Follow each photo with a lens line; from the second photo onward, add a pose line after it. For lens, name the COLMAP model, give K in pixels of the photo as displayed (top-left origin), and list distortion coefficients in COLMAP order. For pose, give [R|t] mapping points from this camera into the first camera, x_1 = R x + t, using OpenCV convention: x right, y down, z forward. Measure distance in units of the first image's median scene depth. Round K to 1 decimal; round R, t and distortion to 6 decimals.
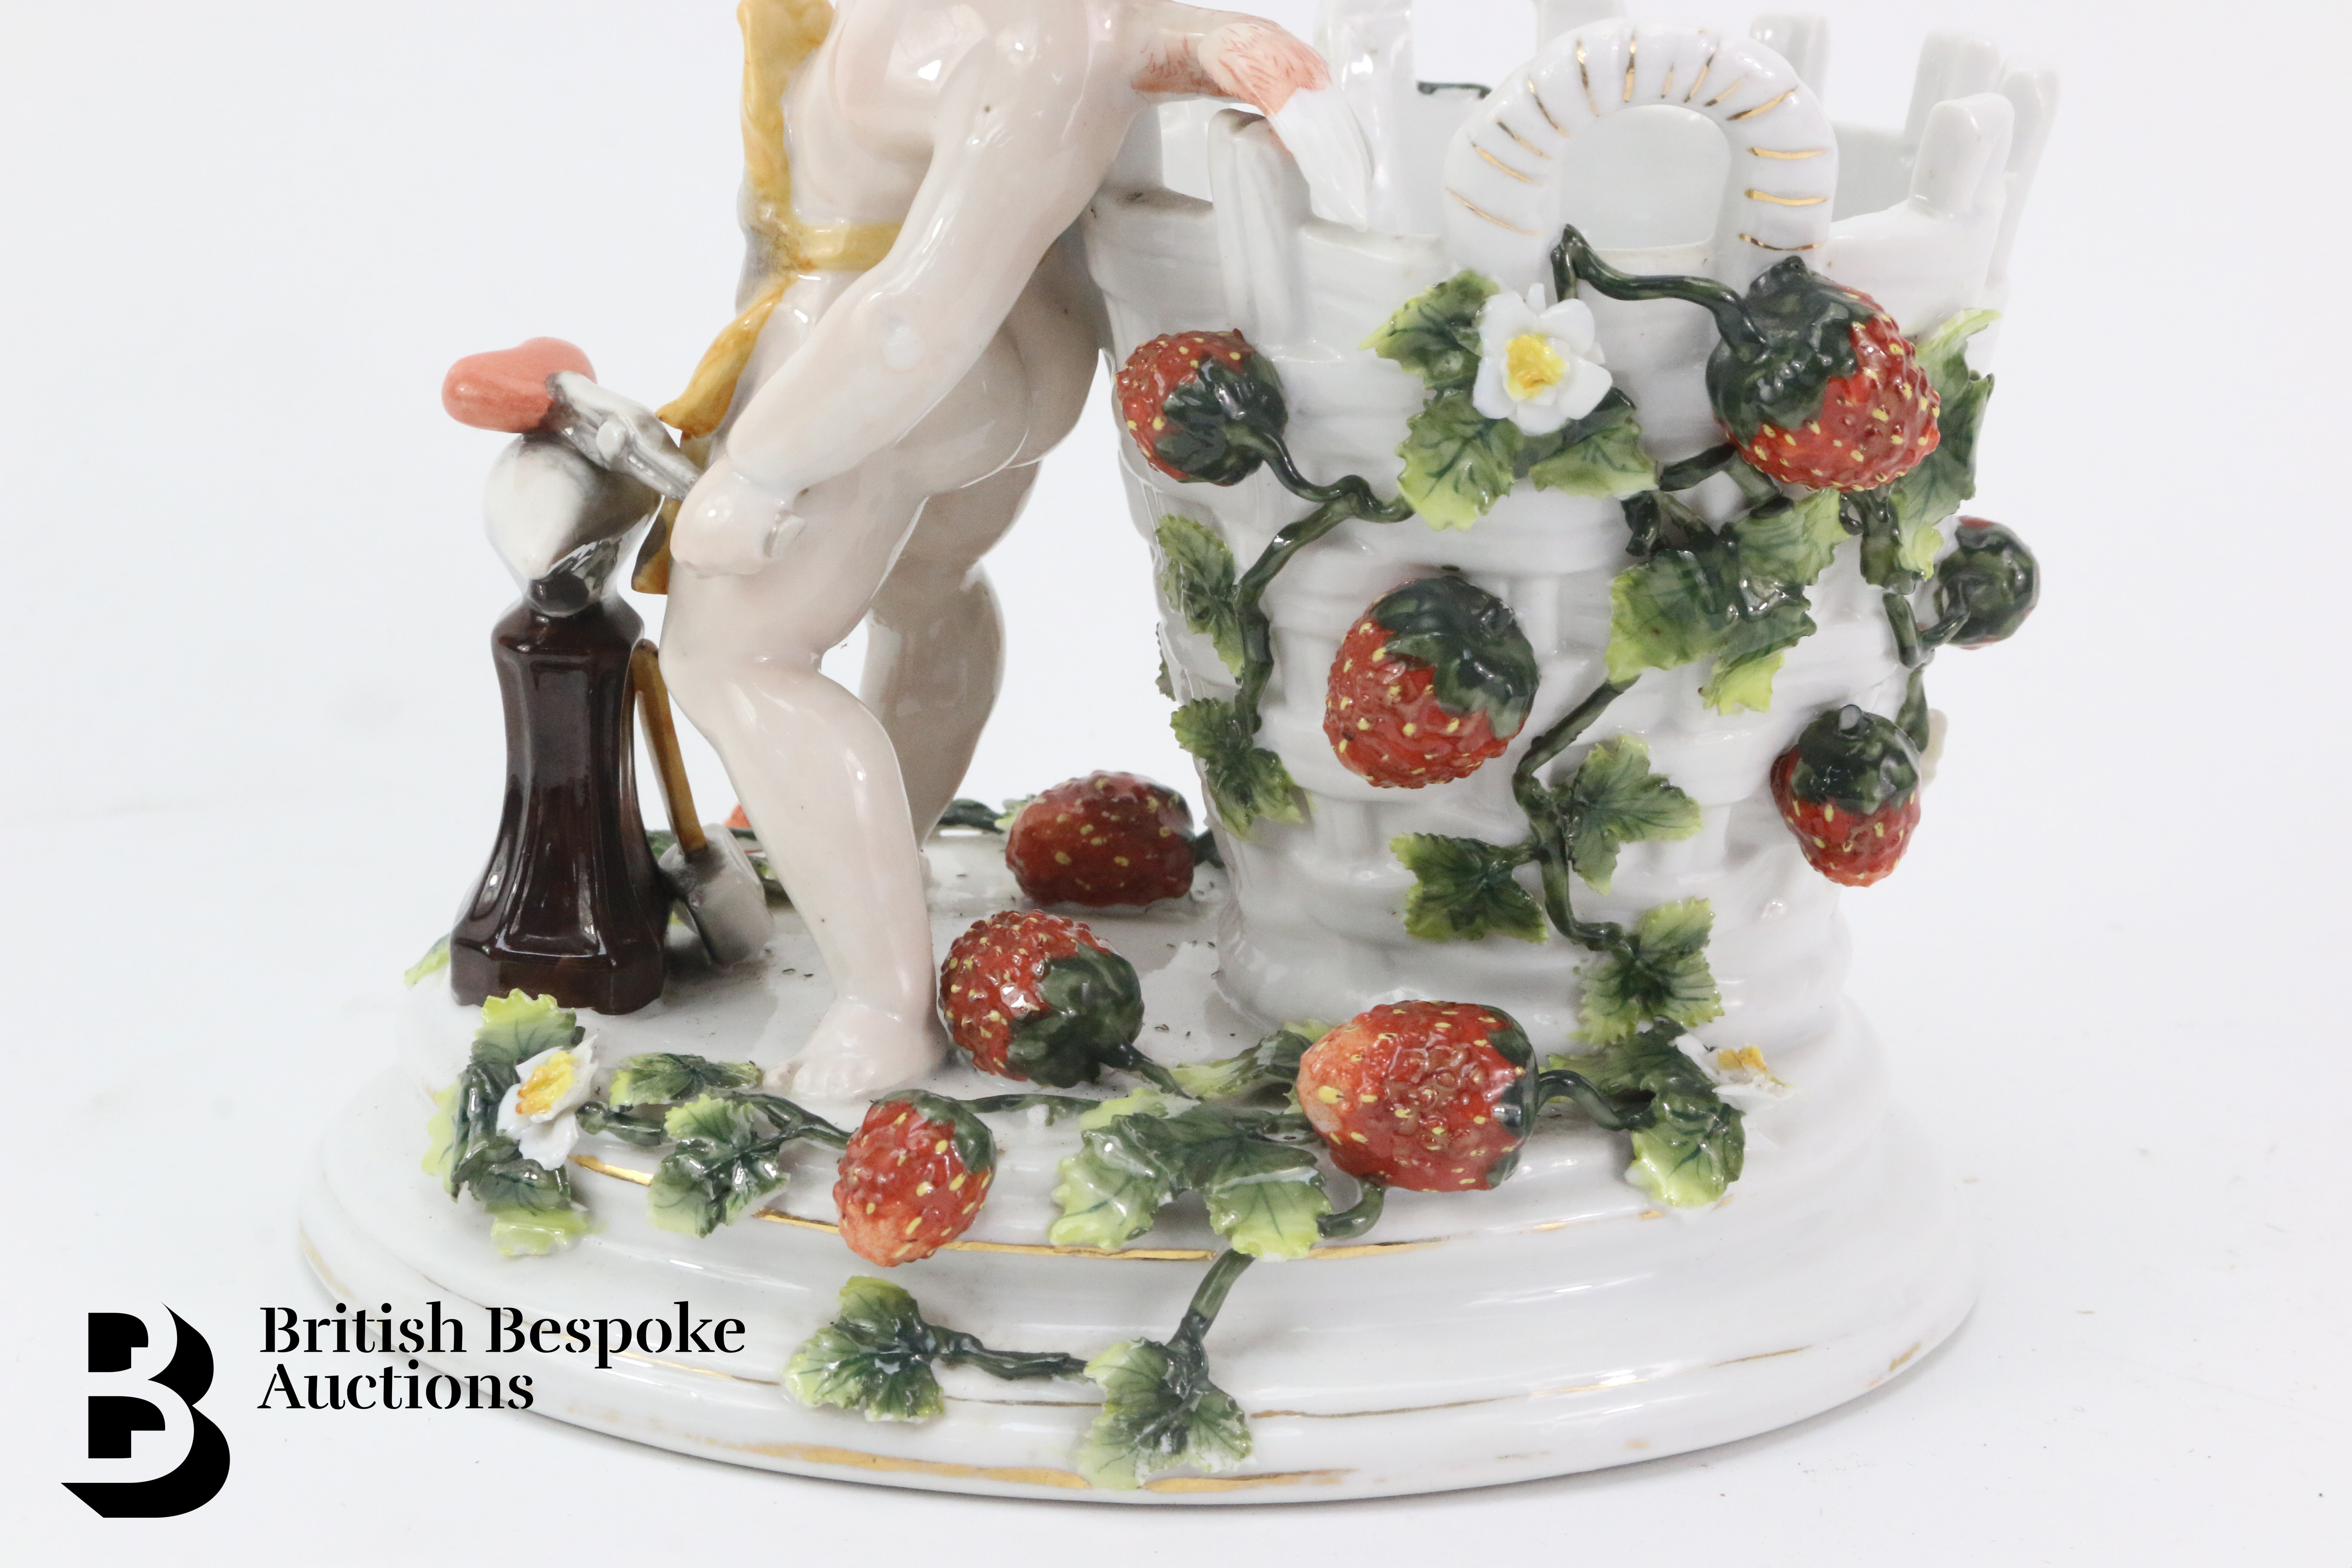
lens RADIAL K [[4779.1, 0, 1172.9], [0, 4779.1, 783.4], [0, 0, 1]] dist [-0.008601, 0.000000]
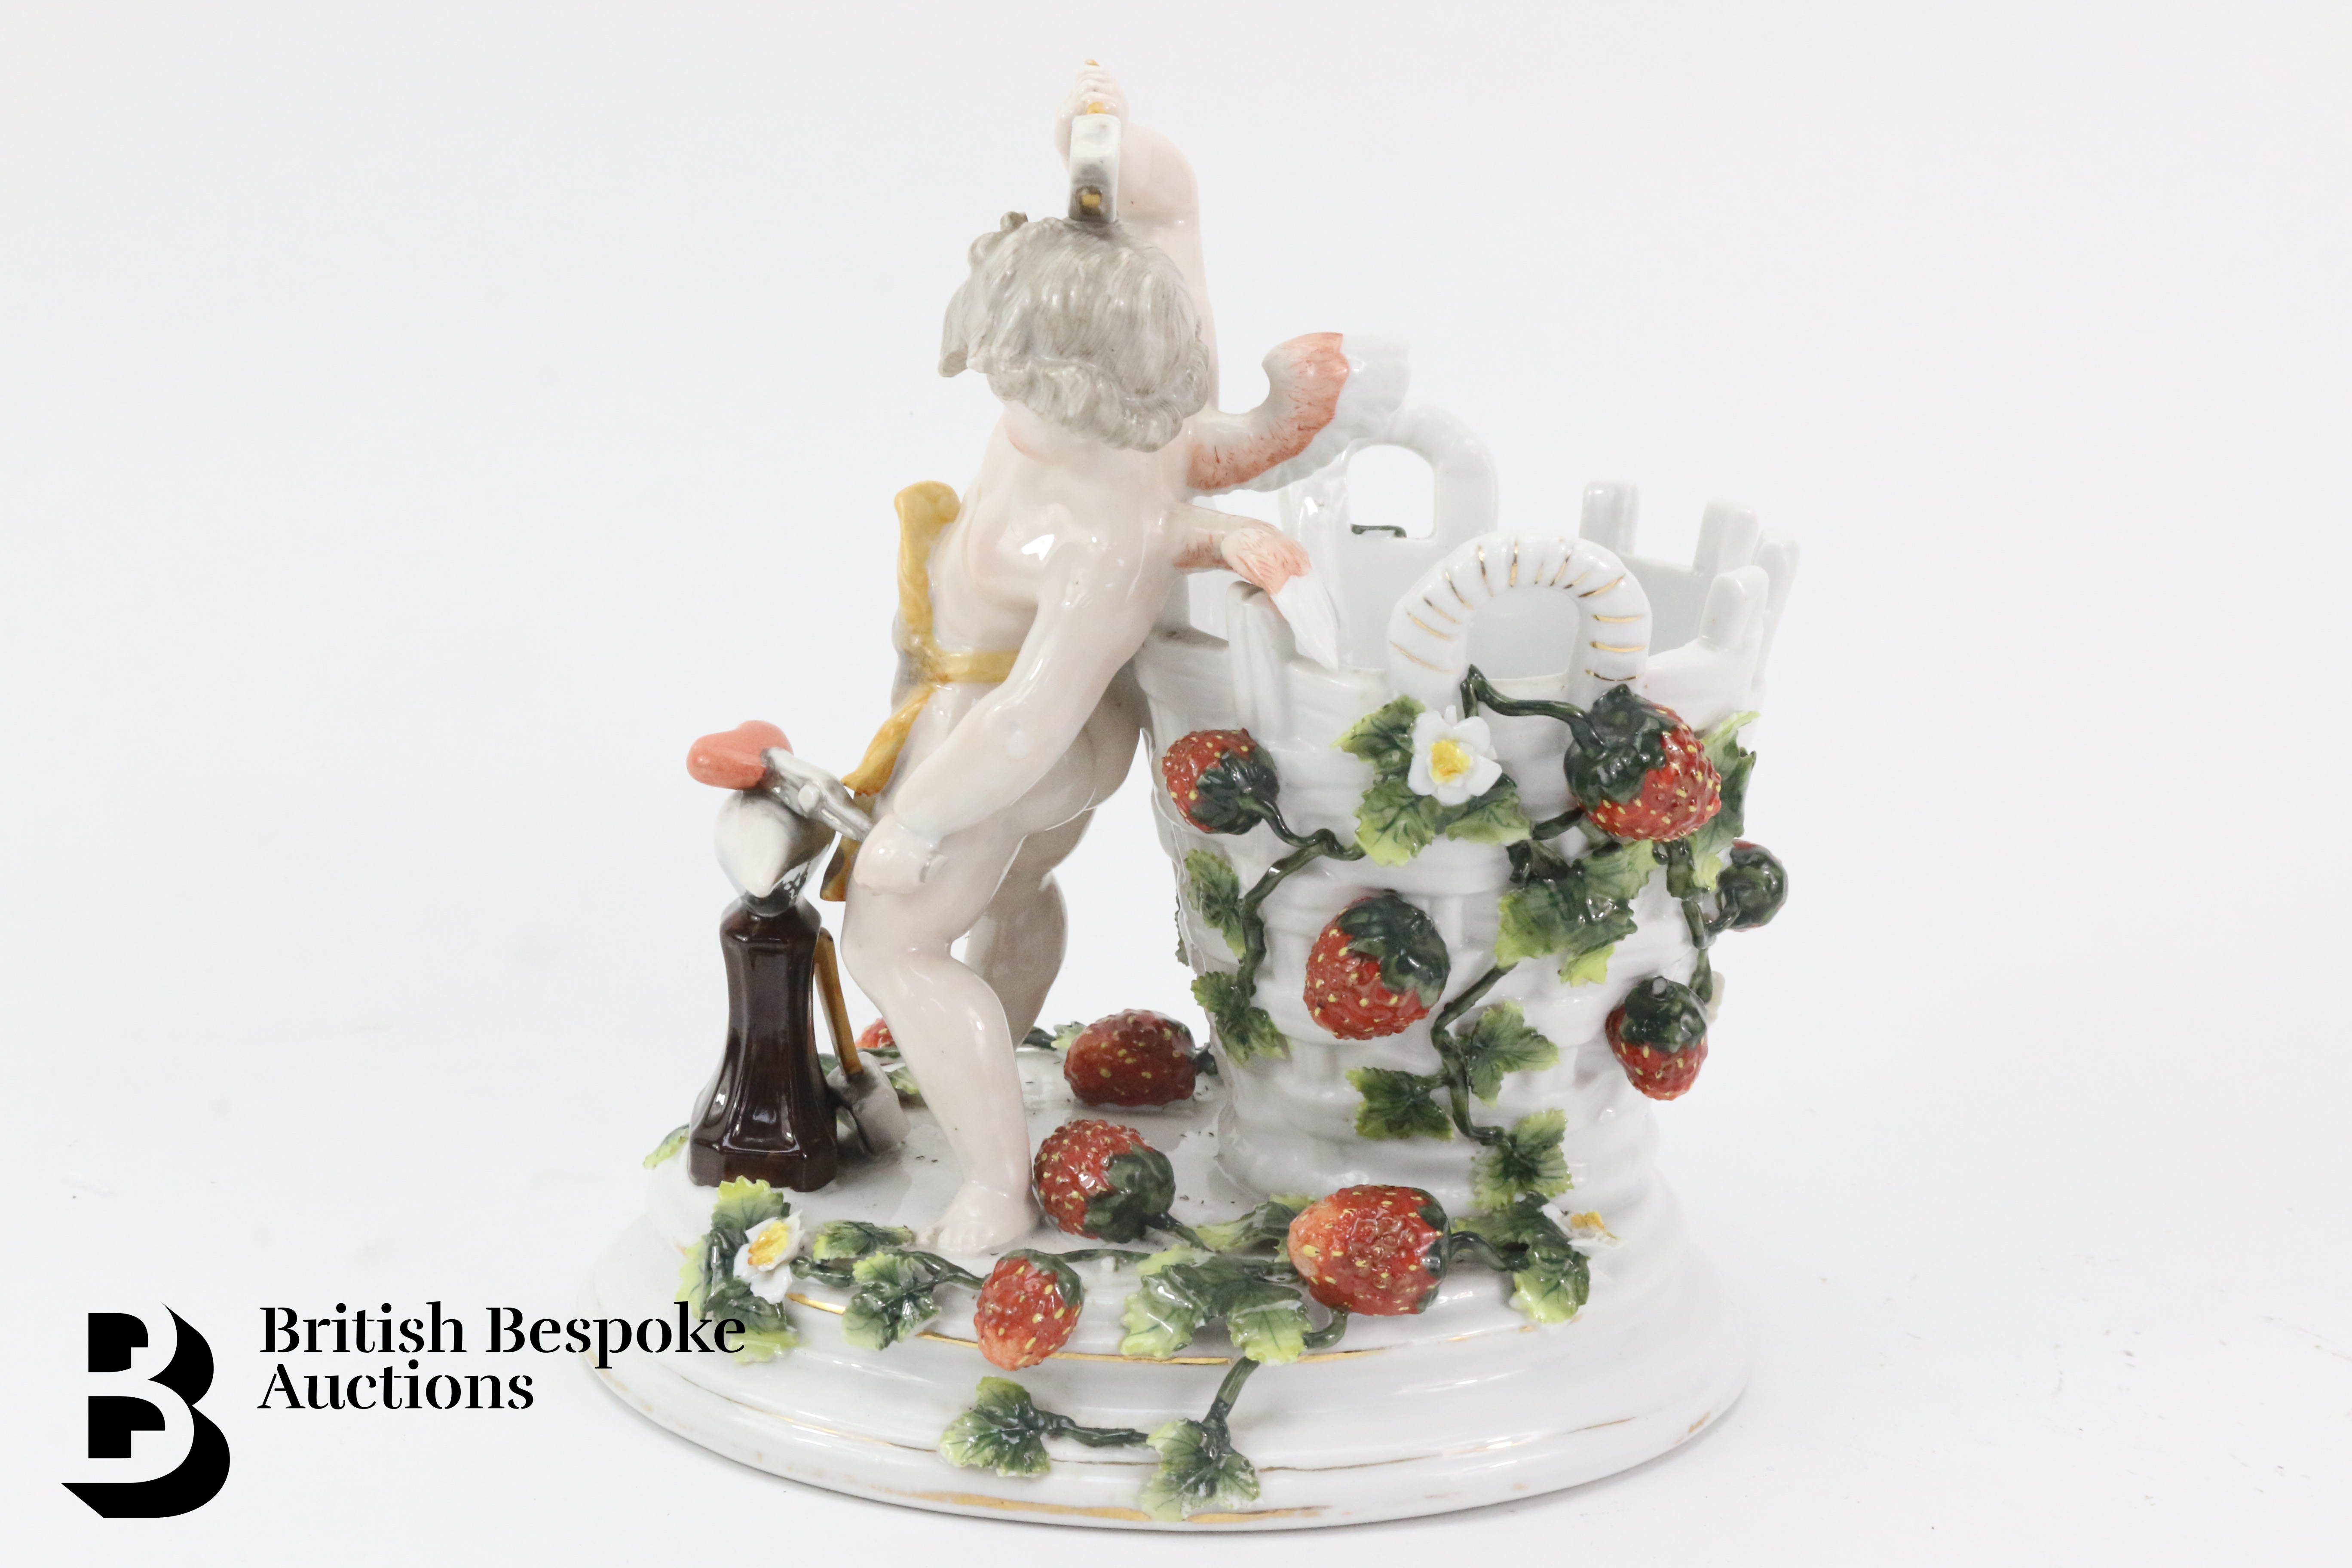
lens RADIAL K [[4191.0, 0, 1179.2], [0, 4191.0, 784.4], [0, 0, 1]] dist [-0.040367, 0.000000]
pose [[0.999338, -0.002795, 0.036267, -0.052550], [0.003533, 0.999788, -0.020294, -0.050988], [-0.036202, 0.020409, 0.999136, -0.281667]]
